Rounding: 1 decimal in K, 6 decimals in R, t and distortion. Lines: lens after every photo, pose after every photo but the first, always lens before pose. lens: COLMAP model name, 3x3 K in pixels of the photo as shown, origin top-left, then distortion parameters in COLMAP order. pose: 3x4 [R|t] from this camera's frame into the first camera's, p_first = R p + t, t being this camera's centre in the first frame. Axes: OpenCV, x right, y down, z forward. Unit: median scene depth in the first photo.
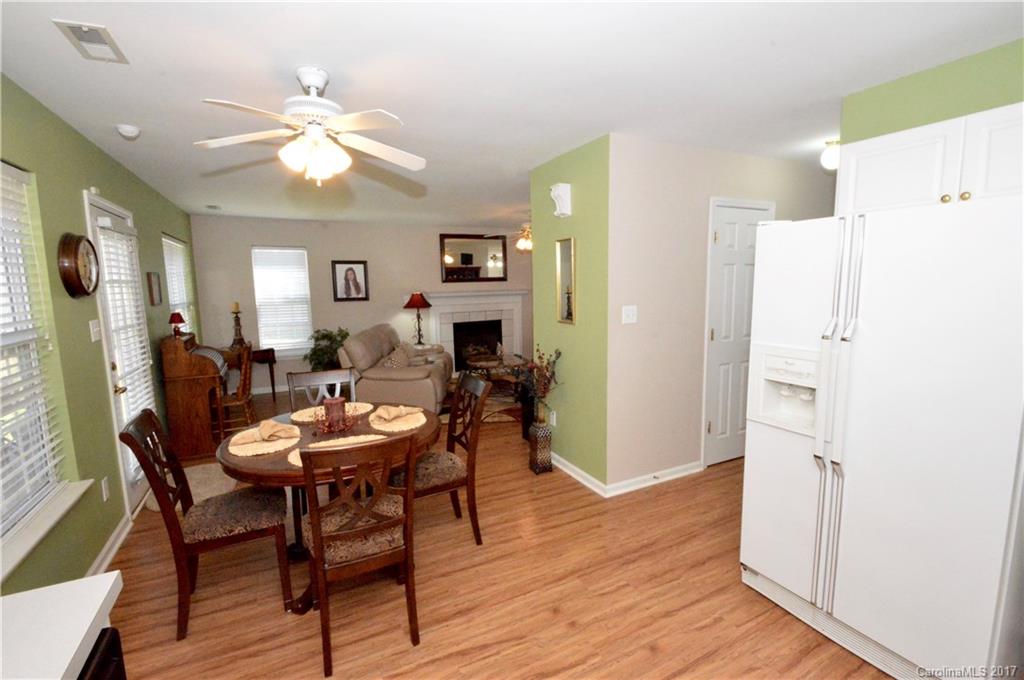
lens RADIAL K [[458.3, 0, 511.2], [0, 458.3, 337.6], [0, 0, 1]] dist [0.017875, -0.020260]
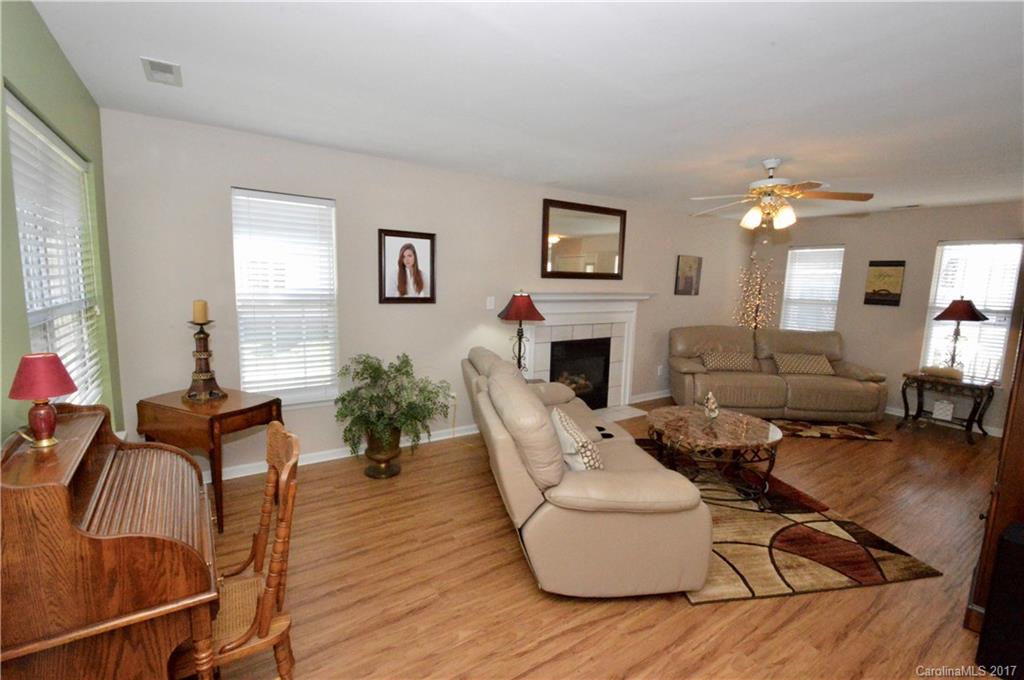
lens RADIAL K [[458.3, 0, 511.2], [0, 458.3, 337.6], [0, 0, 1]] dist [0.017875, -0.020260]
pose [[0.990561, 0.031095, 0.133500, -0.299273], [-0.032332, 0.999452, 0.007110, -0.045932], [-0.133206, -0.011359, 0.991023, 0.425970]]
